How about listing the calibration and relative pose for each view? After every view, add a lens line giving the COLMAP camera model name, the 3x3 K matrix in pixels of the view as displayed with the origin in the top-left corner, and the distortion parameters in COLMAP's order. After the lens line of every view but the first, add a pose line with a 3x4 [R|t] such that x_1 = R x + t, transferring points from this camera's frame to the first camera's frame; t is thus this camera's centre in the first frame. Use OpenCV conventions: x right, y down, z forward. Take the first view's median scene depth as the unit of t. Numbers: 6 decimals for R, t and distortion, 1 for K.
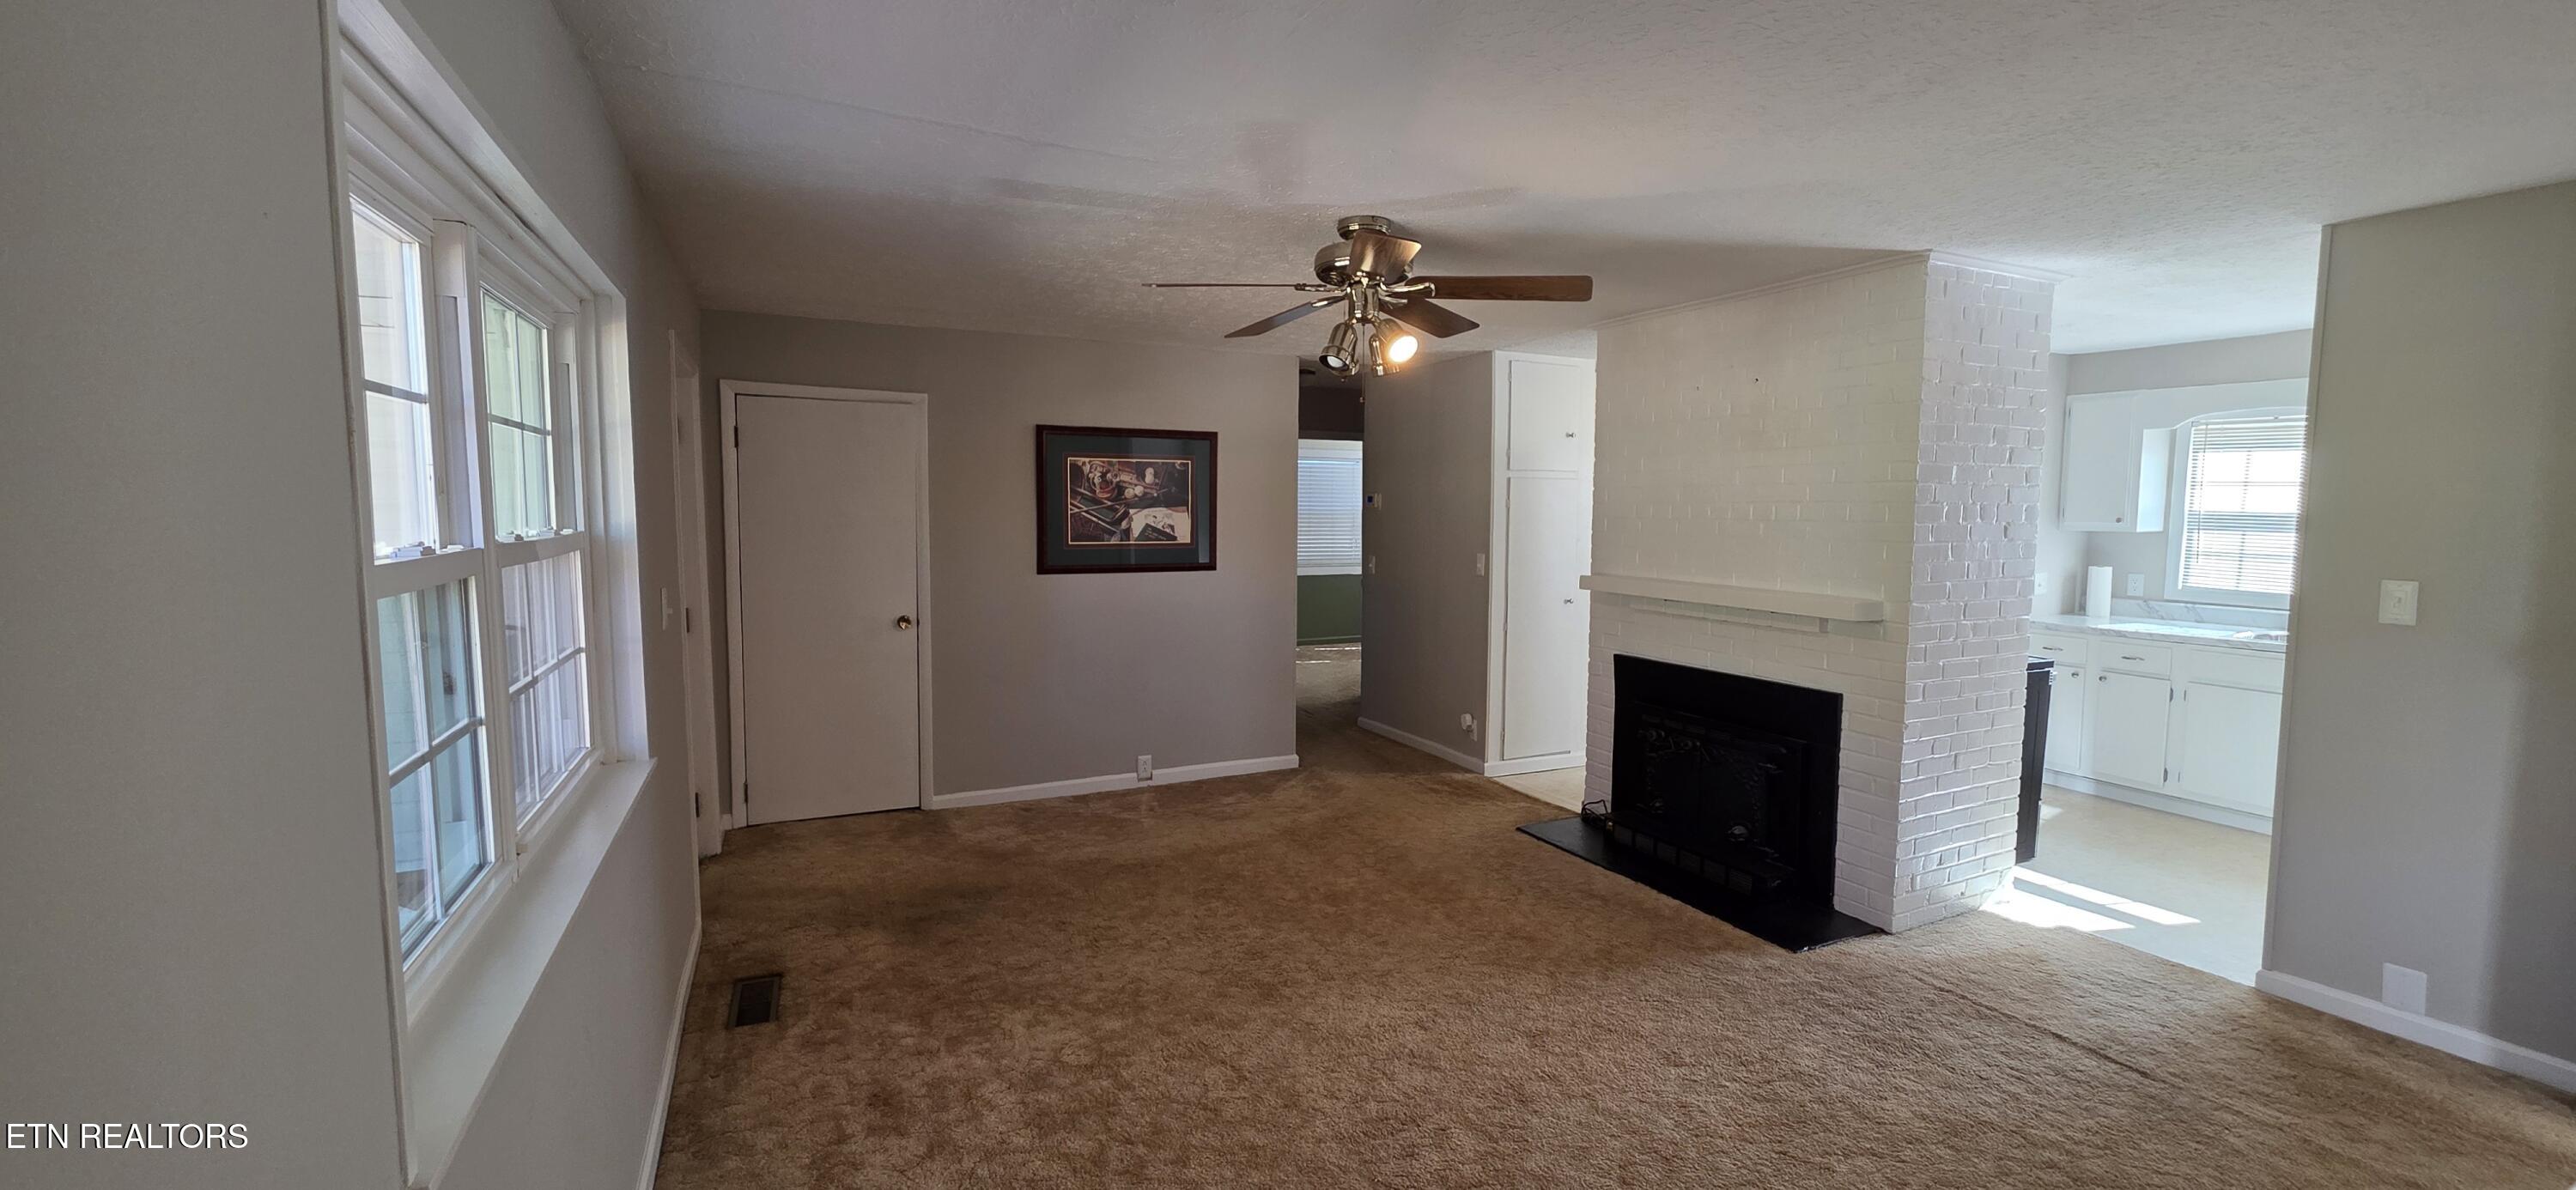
lens RADIAL K [[1029.8, 0, 1287.9], [0, 1029.8, 594.2], [0, 0, 1]] dist [-0.004135, 0.000423]
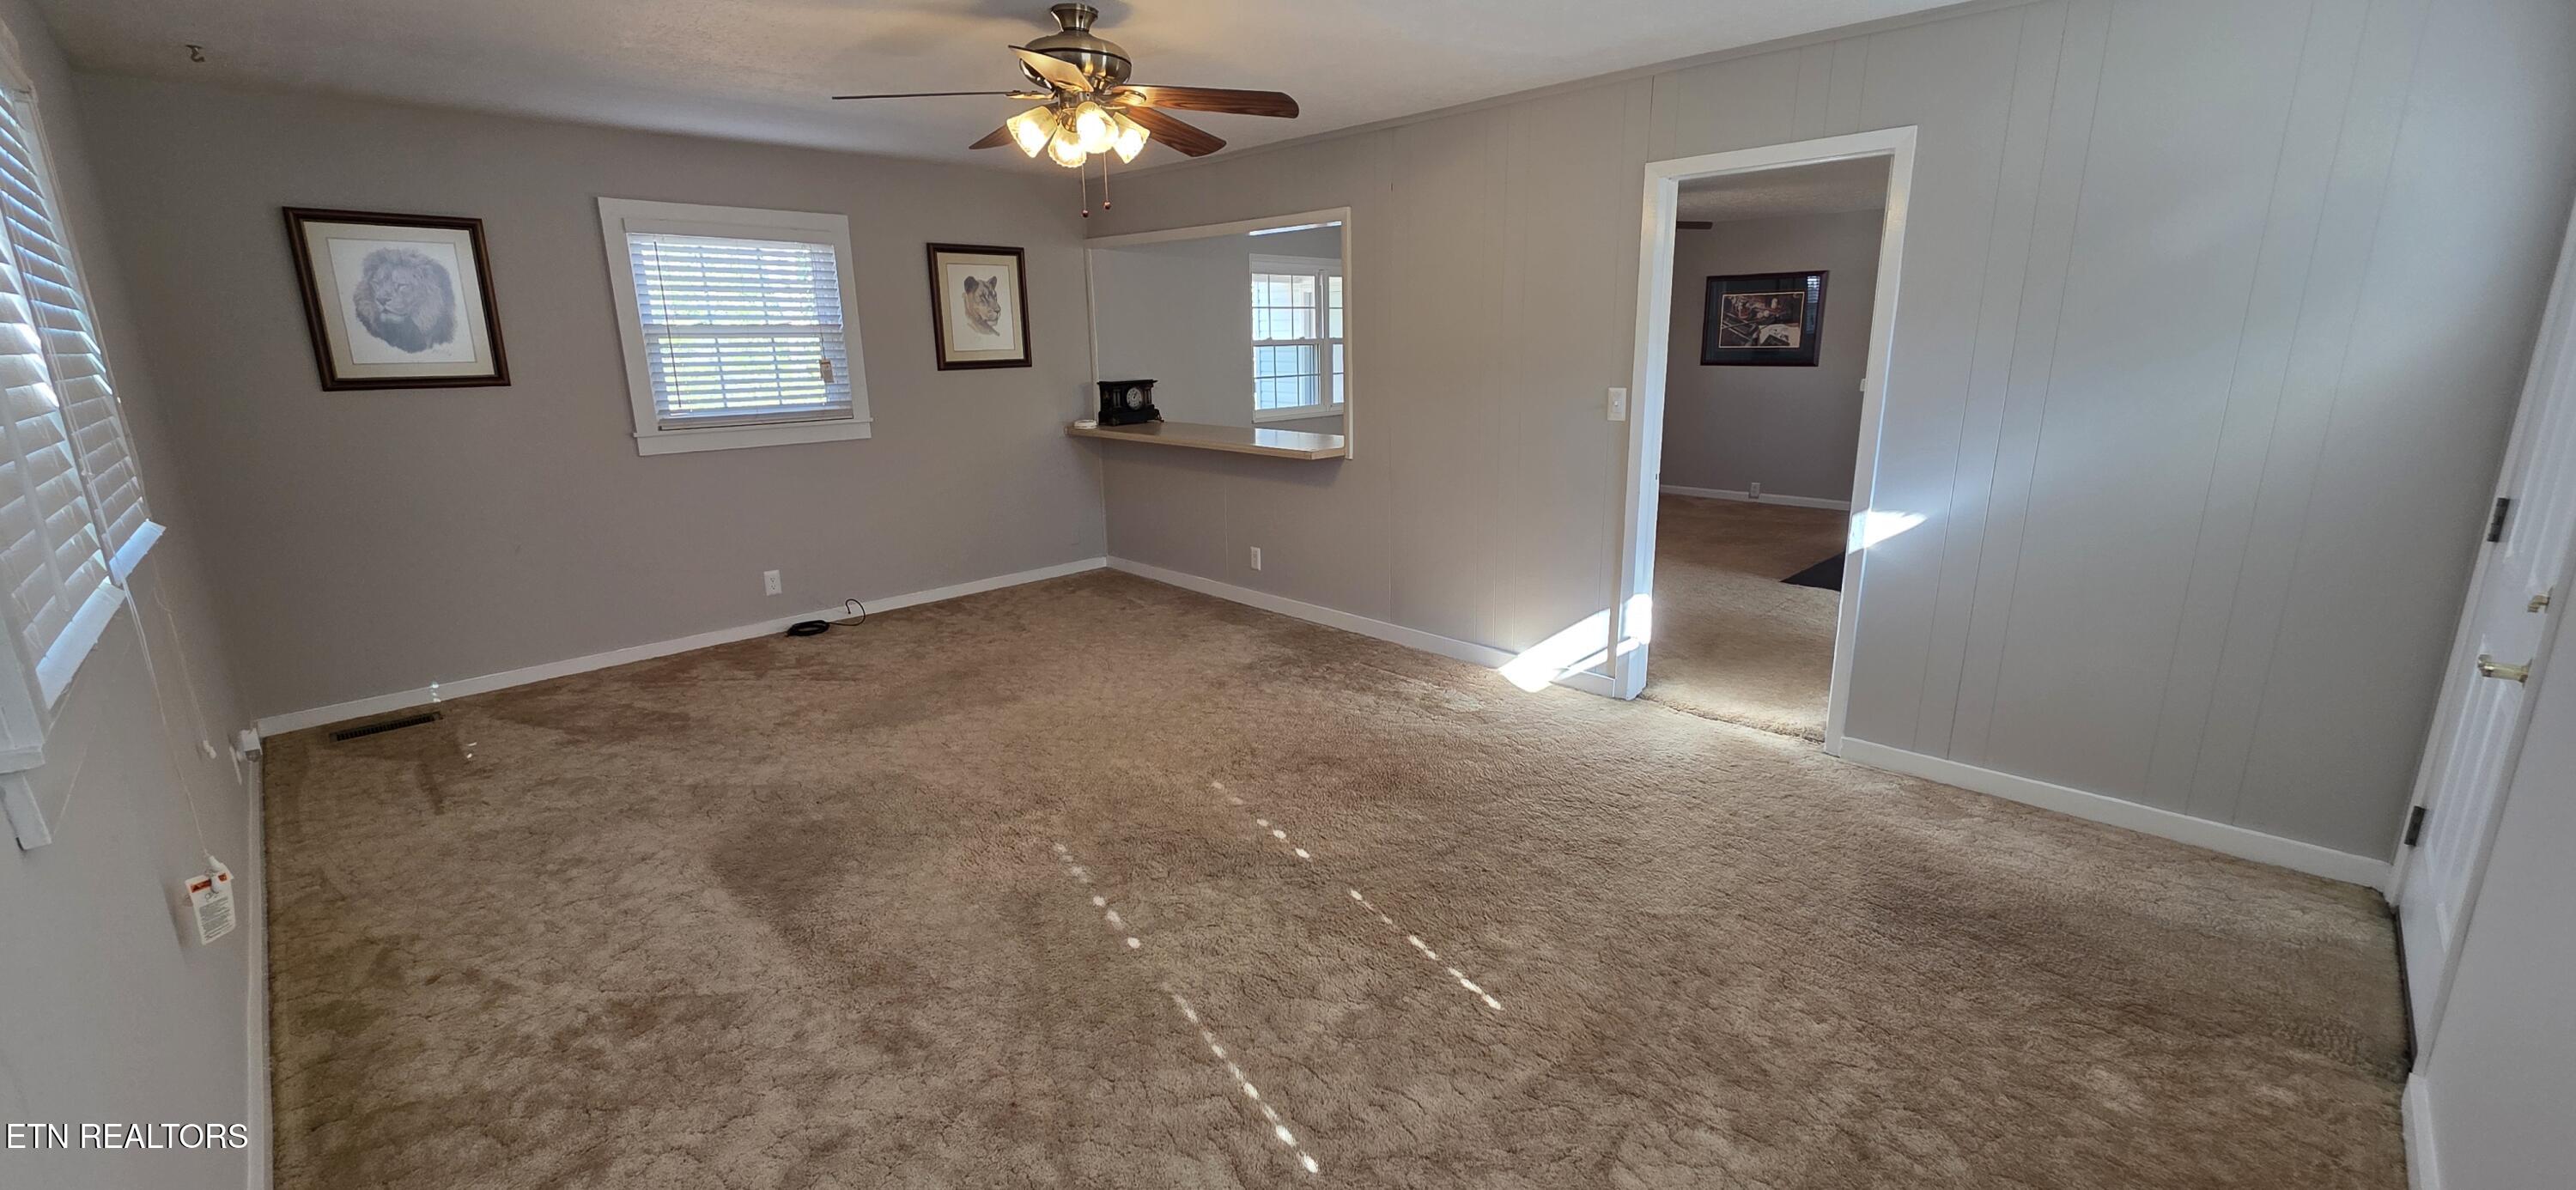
lens RADIAL K [[1029.8, 0, 1290.4], [0, 1029.8, 588.1], [0, 0, 1]] dist [-0.004135, 0.000423]
pose [[0.324777, 0.216174, -0.920755, 1.189104], [-0.065831, 0.976335, 0.206003, 0.035900], [0.943497, -0.006291, 0.331321, -0.232164]]
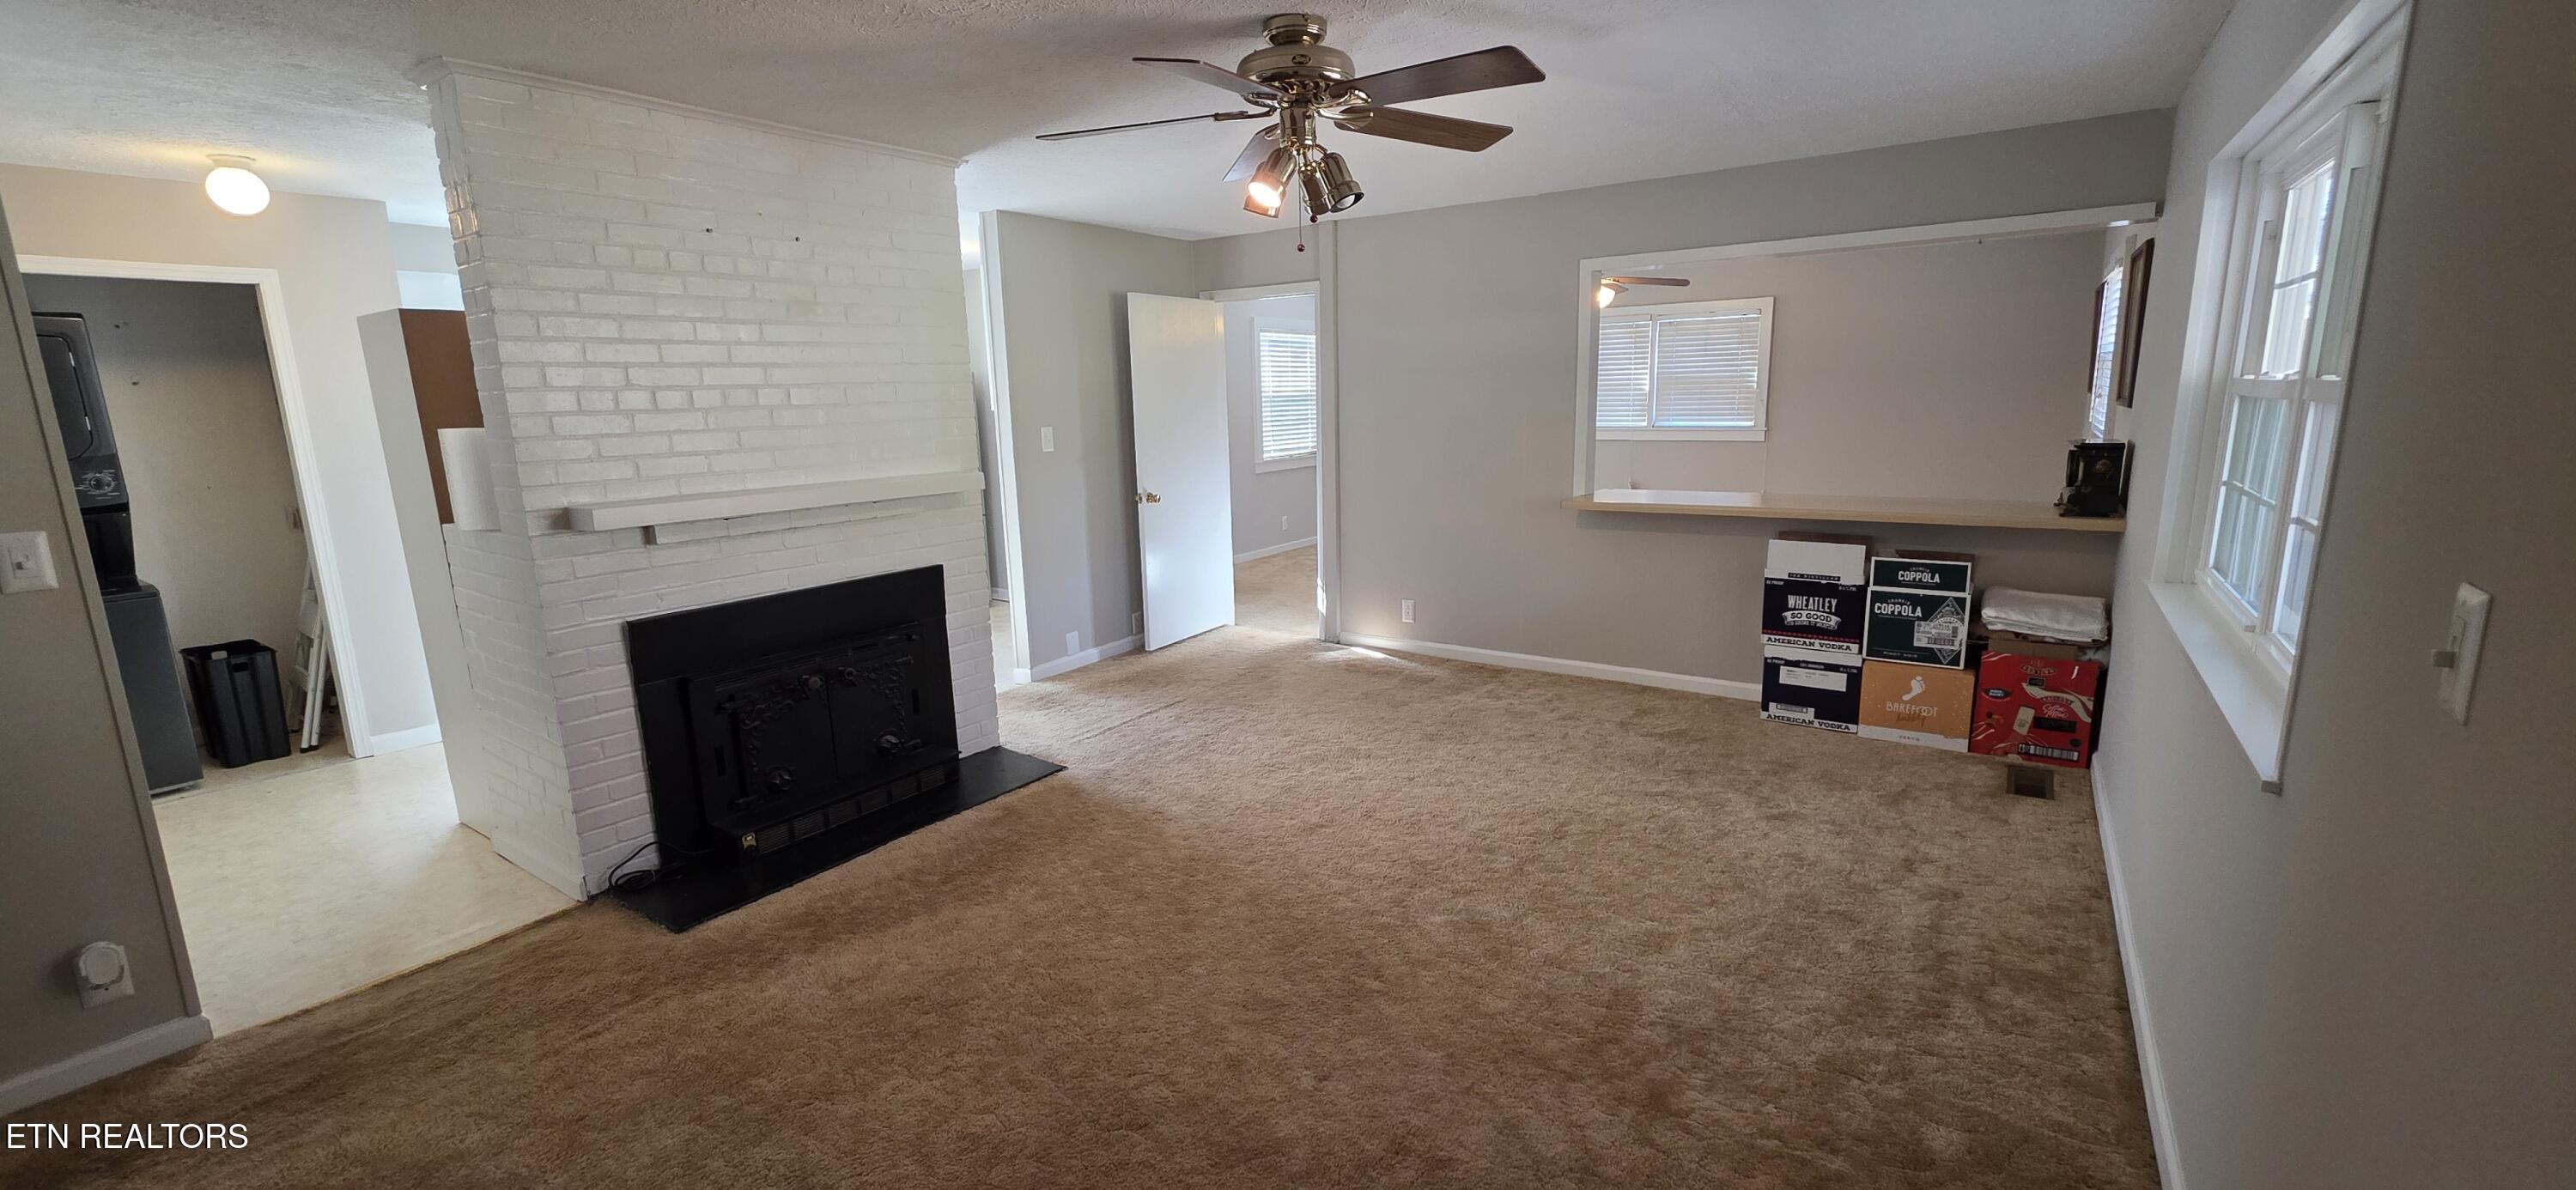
lens RADIAL K [[1029.8, 0, 1288.4], [0, 1029.8, 593.6], [0, 0, 1]] dist [-0.004135, 0.000423]
pose [[-0.498739, -0.161003, 0.851668, -0.439391], [0.096969, 0.966063, 0.239413, -0.074529], [-0.861311, 0.201990, -0.466201, 0.933445]]
